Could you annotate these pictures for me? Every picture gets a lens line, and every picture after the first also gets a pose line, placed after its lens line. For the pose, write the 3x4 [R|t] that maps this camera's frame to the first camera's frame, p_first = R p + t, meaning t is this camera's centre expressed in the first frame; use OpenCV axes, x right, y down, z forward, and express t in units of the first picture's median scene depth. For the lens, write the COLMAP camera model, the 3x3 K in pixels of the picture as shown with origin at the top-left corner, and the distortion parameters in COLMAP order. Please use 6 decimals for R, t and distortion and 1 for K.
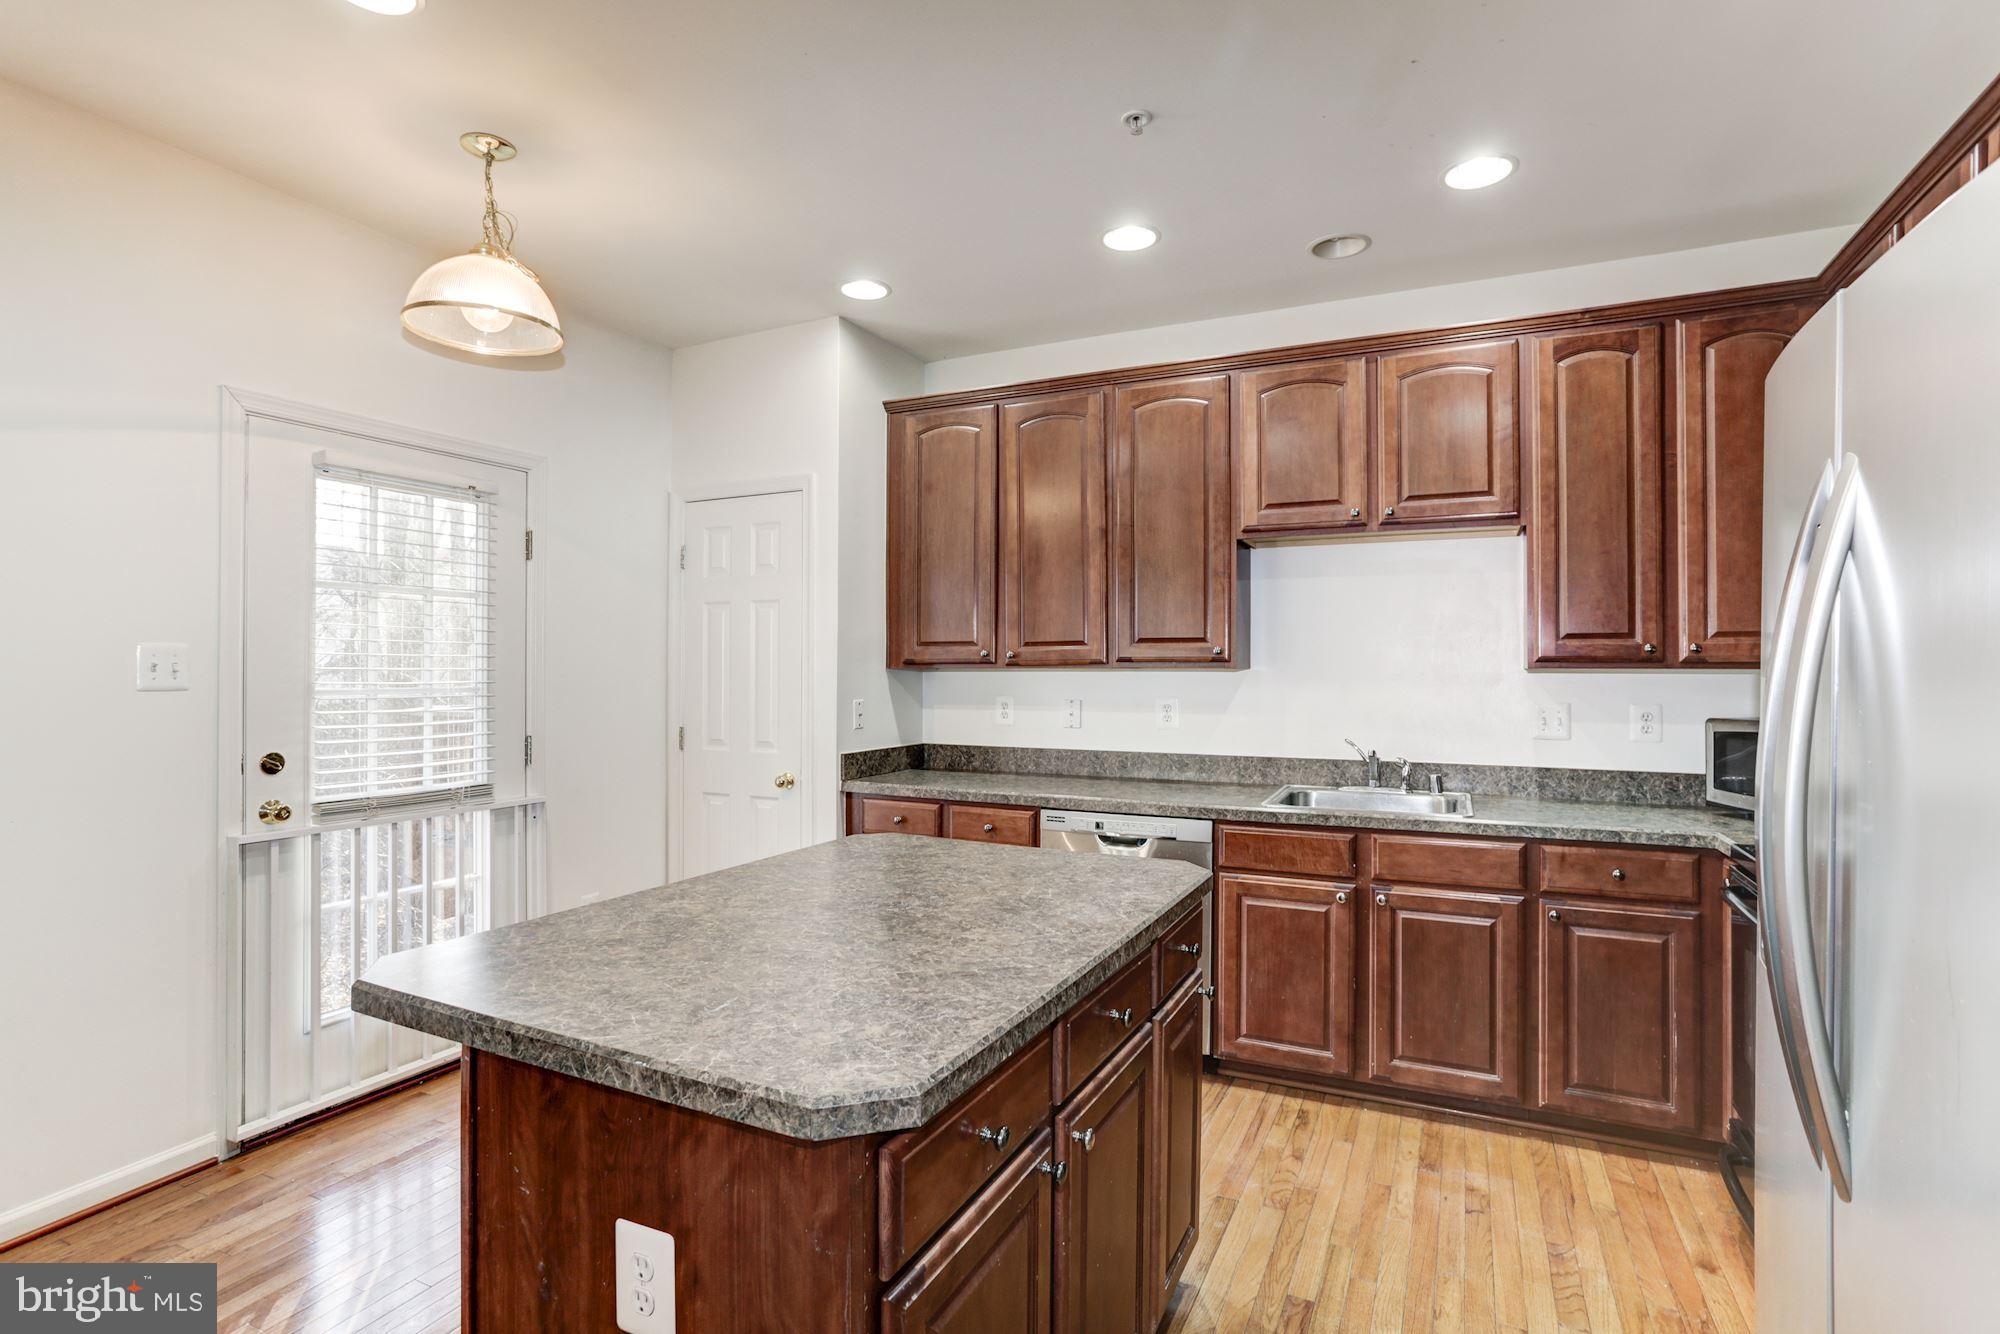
lens RADIAL K [[981.1, 0, 1000.0], [0, 981.1, 667.0], [0, 0, 1]] dist [-0.033060, 0.000242]
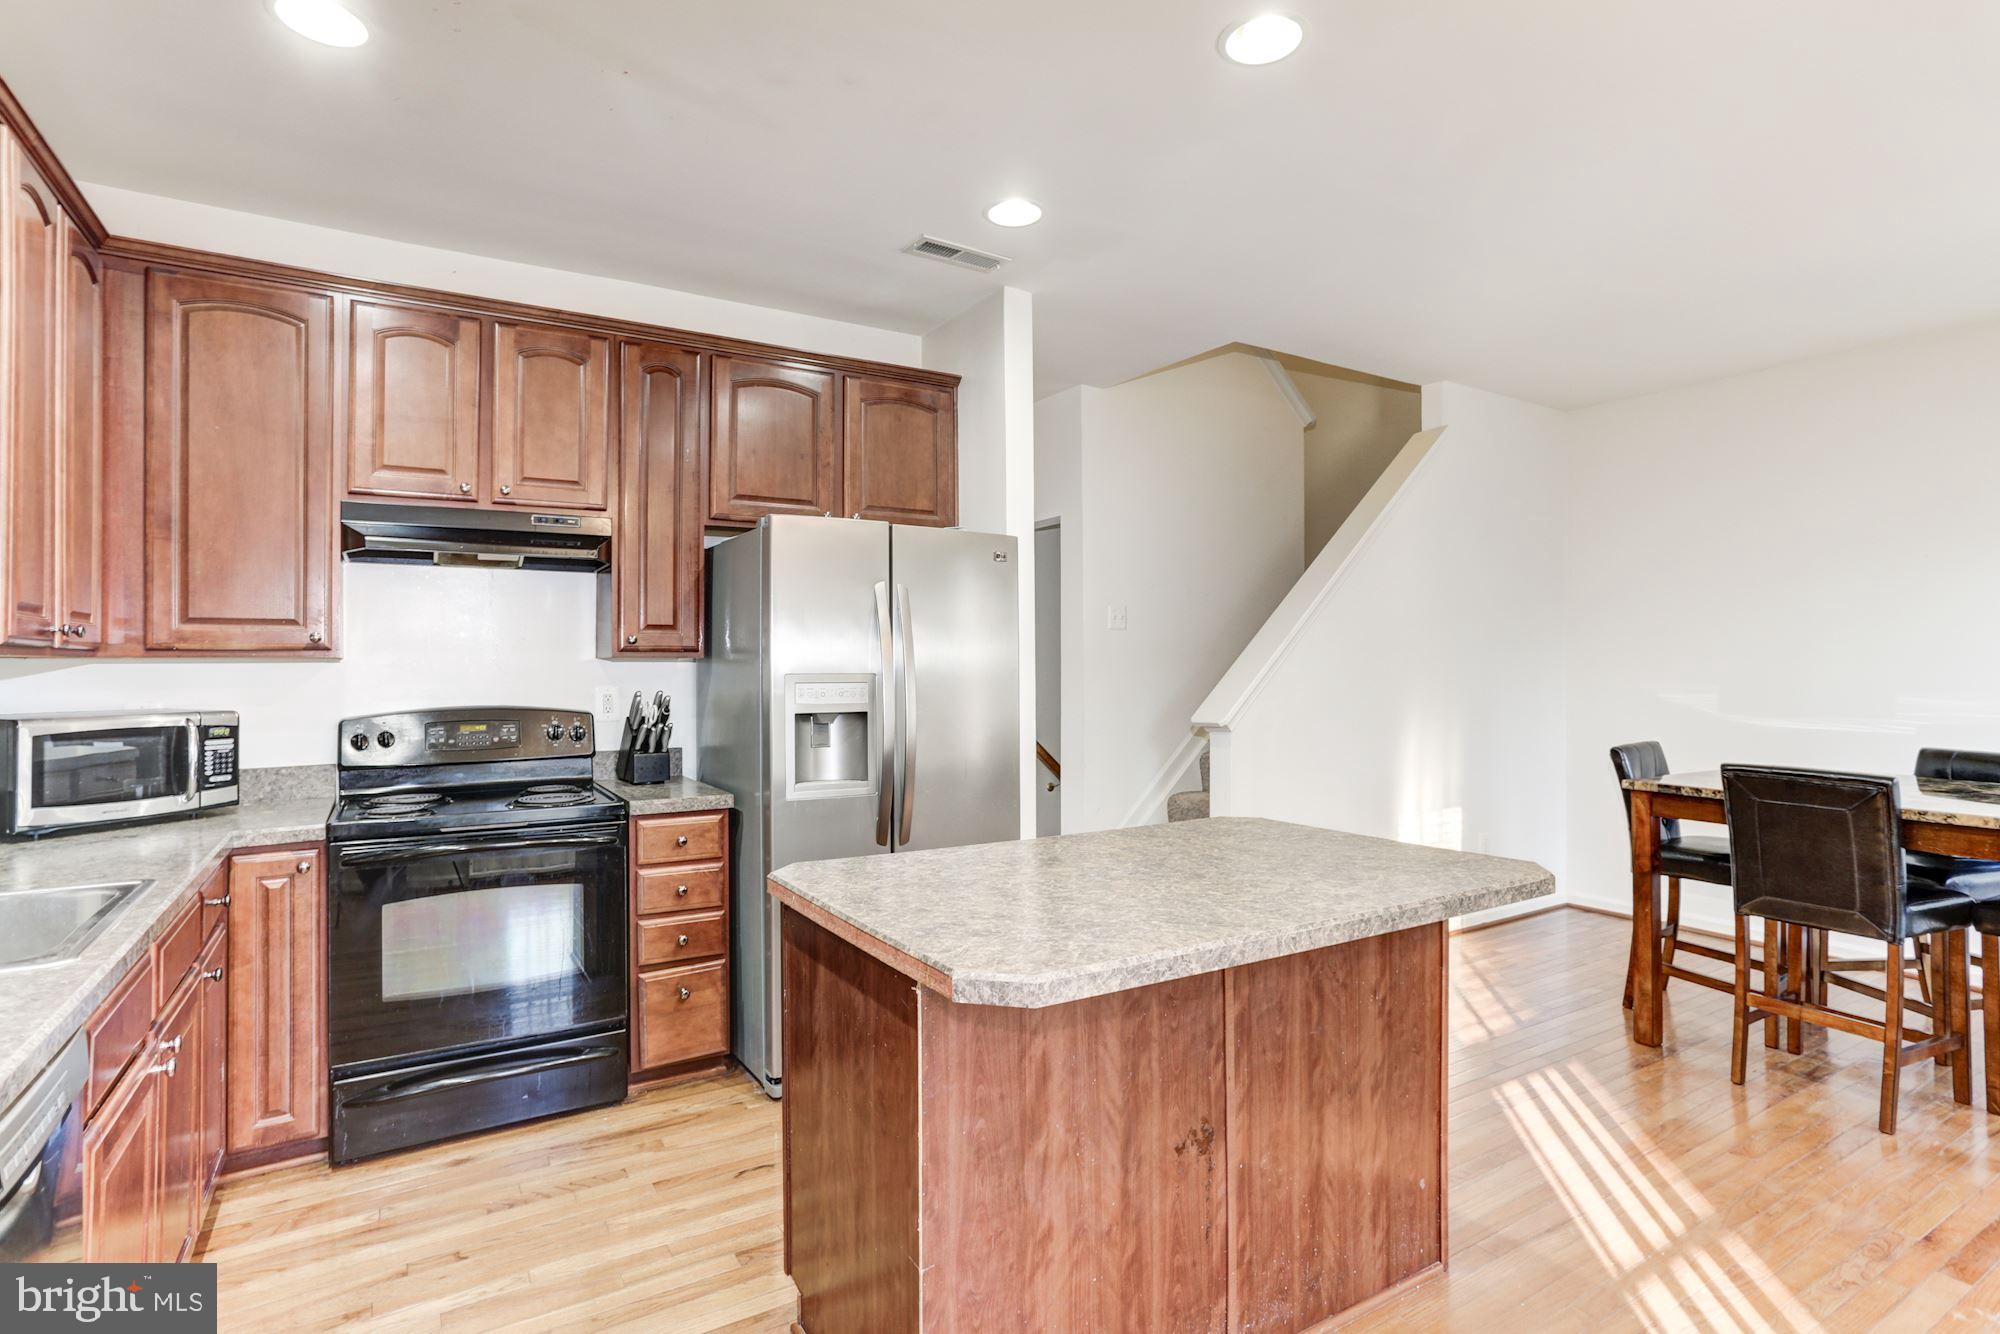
lens RADIAL K [[978.1, 0, 994.6], [0, 978.1, 656.5], [0, 0, 1]] dist [-0.012176, 0.000074]
pose [[-0.834645, 0.001023, 0.550787, -0.301633], [-0.003338, 0.999971, -0.006916, 0.003795], [-0.550778, -0.007611, -0.834617, 1.056146]]
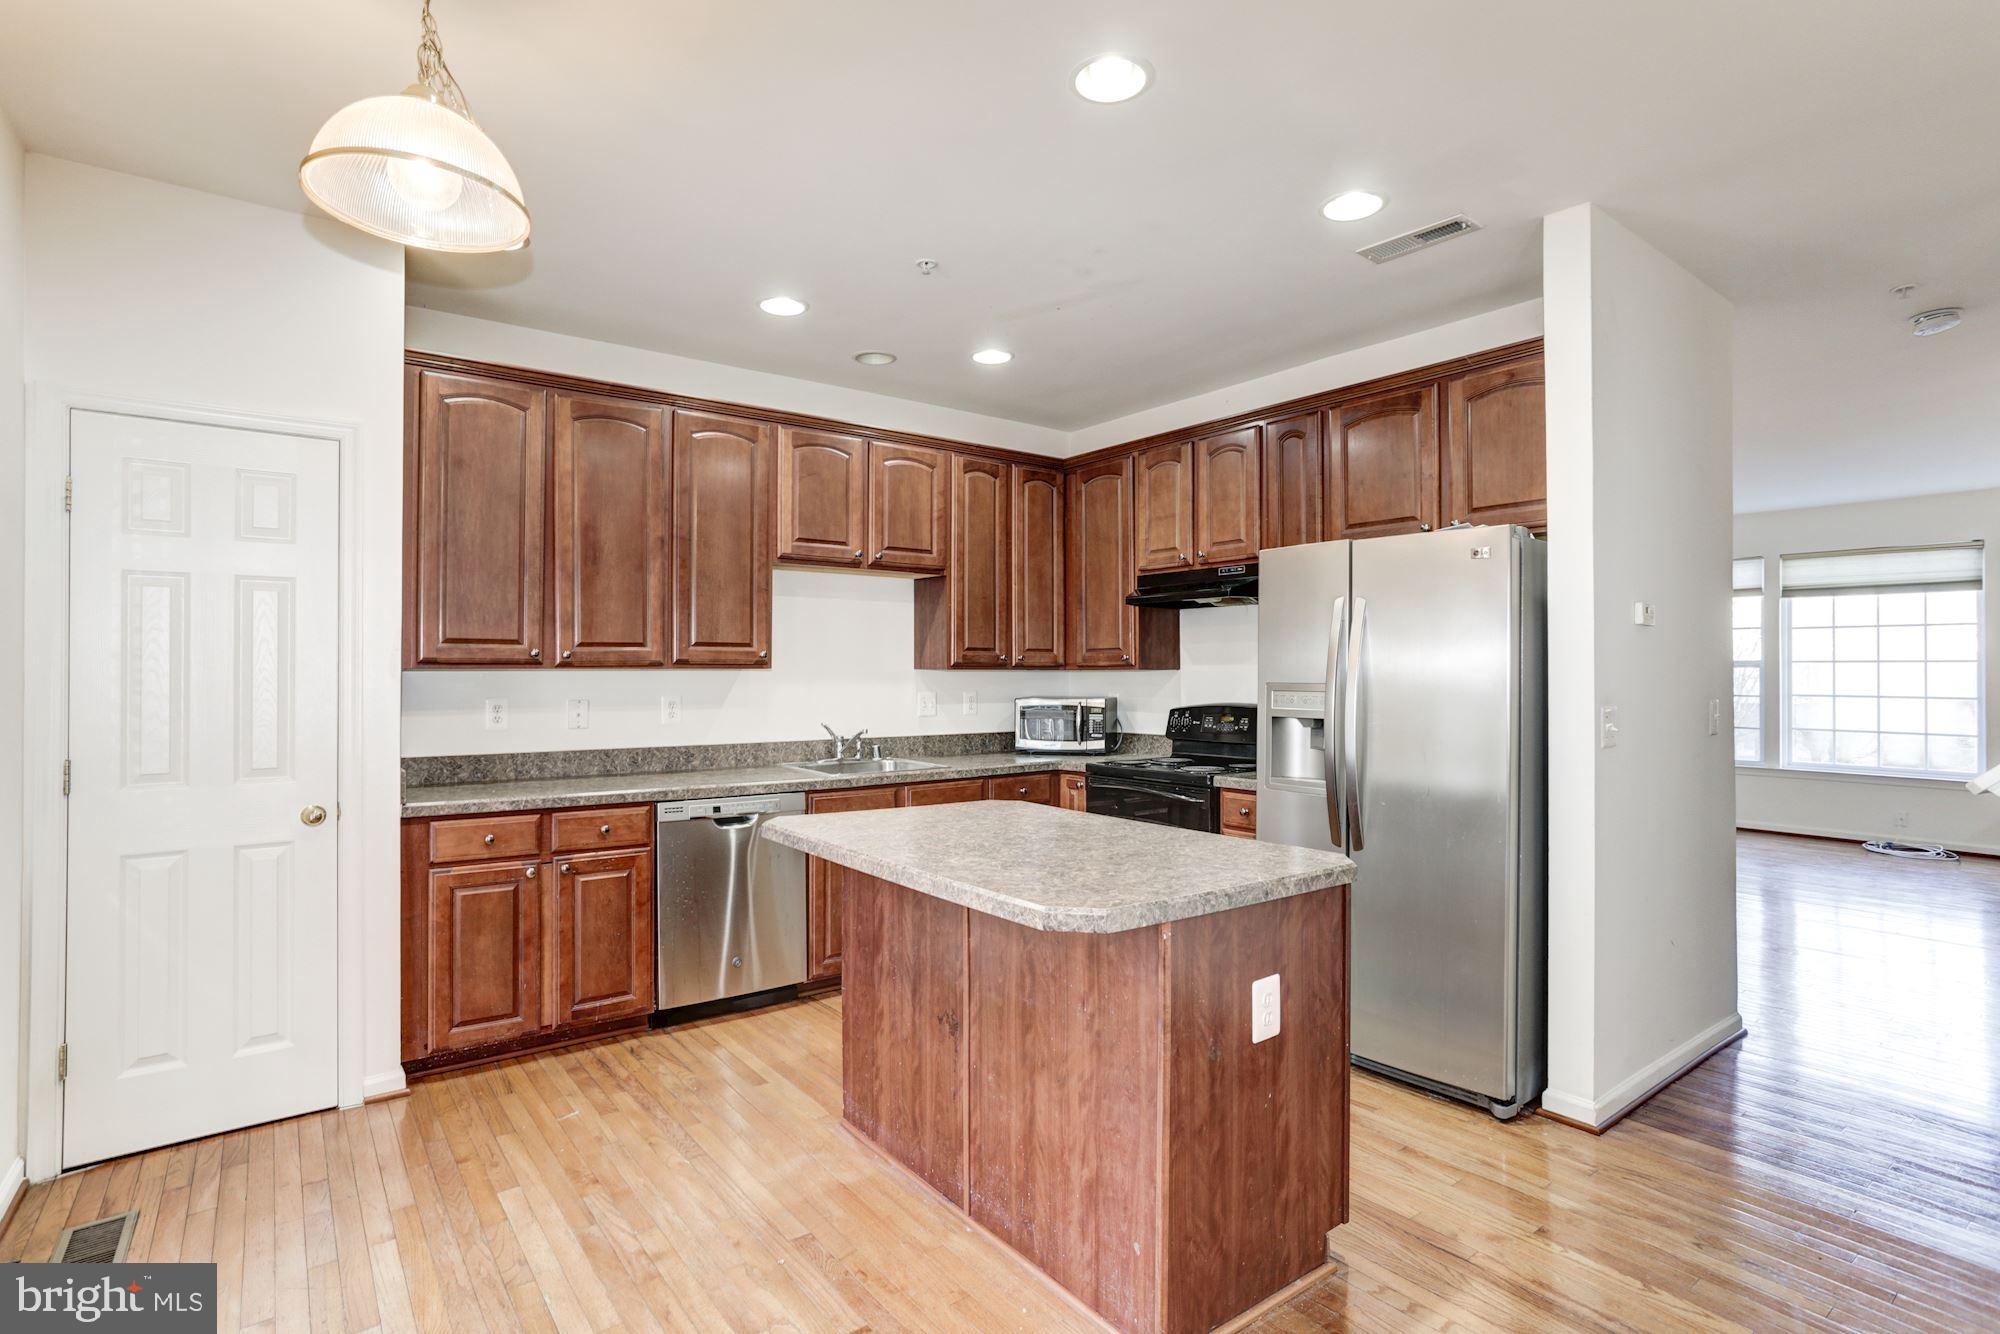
lens RADIAL K [[986.2, 0, 995.3], [0, 986.2, 676.3], [0, 0, 1]] dist [-0.017033, 0.000016]
pose [[0.459130, -0.006091, 0.888348, -0.731766], [-0.004515, 0.999948, 0.009190, -0.002368], [-0.888357, -0.008230, 0.459079, 0.195767]]
